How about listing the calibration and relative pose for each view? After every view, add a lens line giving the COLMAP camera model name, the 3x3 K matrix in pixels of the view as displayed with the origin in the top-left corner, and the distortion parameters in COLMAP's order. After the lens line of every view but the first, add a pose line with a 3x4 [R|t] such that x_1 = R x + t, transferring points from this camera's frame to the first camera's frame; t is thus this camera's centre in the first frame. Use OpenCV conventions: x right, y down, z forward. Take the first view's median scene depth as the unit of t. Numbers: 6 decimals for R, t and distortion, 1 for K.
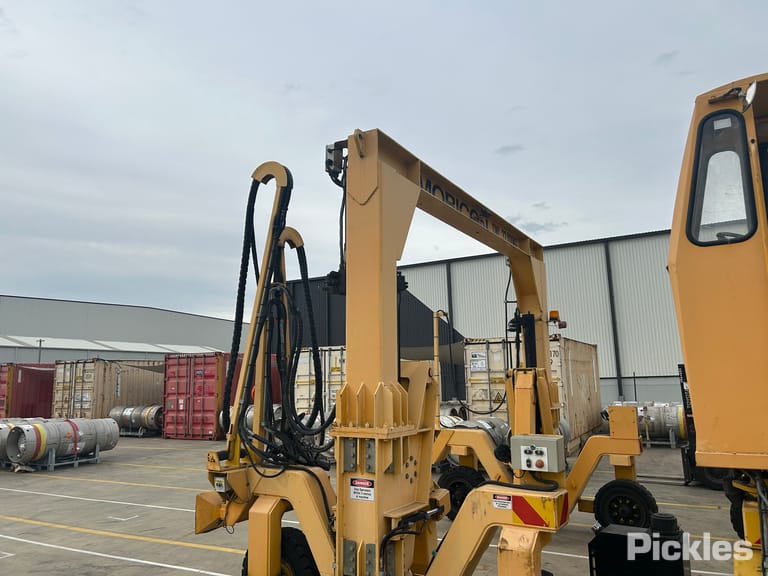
lens RADIAL K [[575.8, 0, 382.0], [0, 575.8, 290.2], [0, 0, 1]] dist [0.060602, -0.069995]
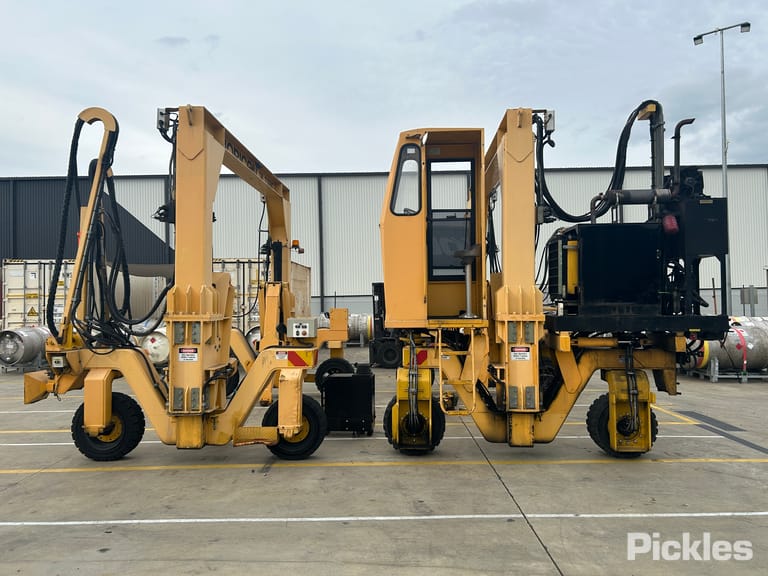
lens RADIAL K [[573.4, 0, 386.1], [0, 573.4, 284.8], [0, 0, 1]] dist [0.079258, -0.089516]
pose [[0.876258, 0.020784, 0.481394, -0.156268], [-0.081379, 0.991101, 0.105340, -0.018726], [-0.474921, -0.131480, 0.870151, -0.266632]]
